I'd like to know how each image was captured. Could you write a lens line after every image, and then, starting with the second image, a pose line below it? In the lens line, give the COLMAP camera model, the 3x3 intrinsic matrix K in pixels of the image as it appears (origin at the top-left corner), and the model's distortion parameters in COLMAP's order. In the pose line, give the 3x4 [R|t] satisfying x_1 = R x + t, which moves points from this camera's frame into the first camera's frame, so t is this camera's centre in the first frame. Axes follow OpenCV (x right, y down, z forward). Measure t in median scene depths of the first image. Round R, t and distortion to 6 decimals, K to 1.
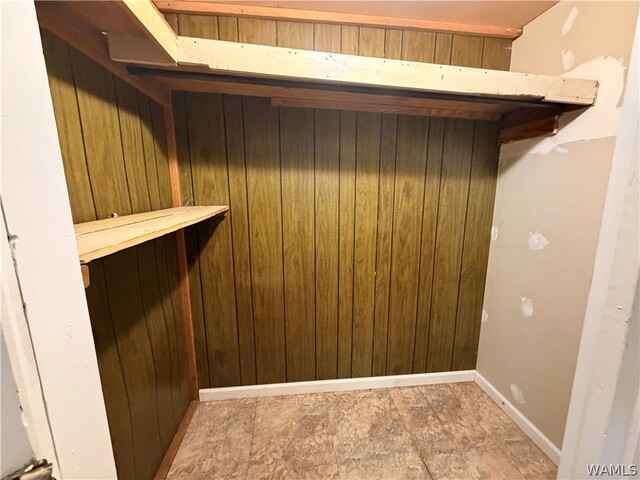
lens RADIAL K [[255.1, 0, 320.5], [0, 255.1, 238.8], [0, 0, 1]] dist [-0.003087, 0.000878]
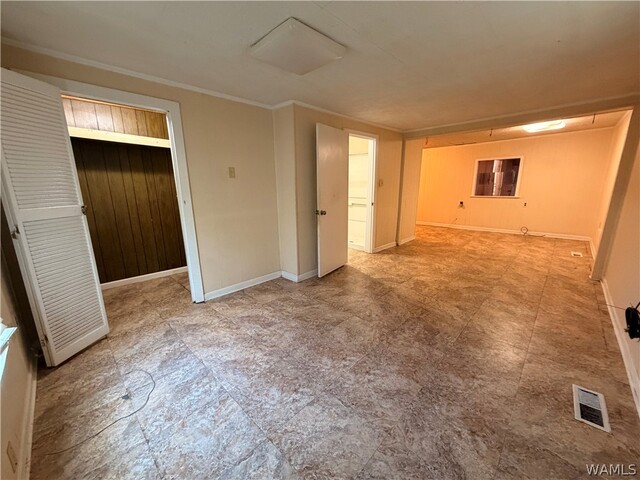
lens RADIAL K [[255.1, 0, 318.2], [0, 255.1, 242.0], [0, 0, 1]] dist [-0.003087, 0.000878]
pose [[0.798512, -0.141794, 0.585041, 0.055950], [0.121188, 0.989830, 0.074494, 0.343637], [-0.589654, 0.011415, 0.807575, -1.609628]]
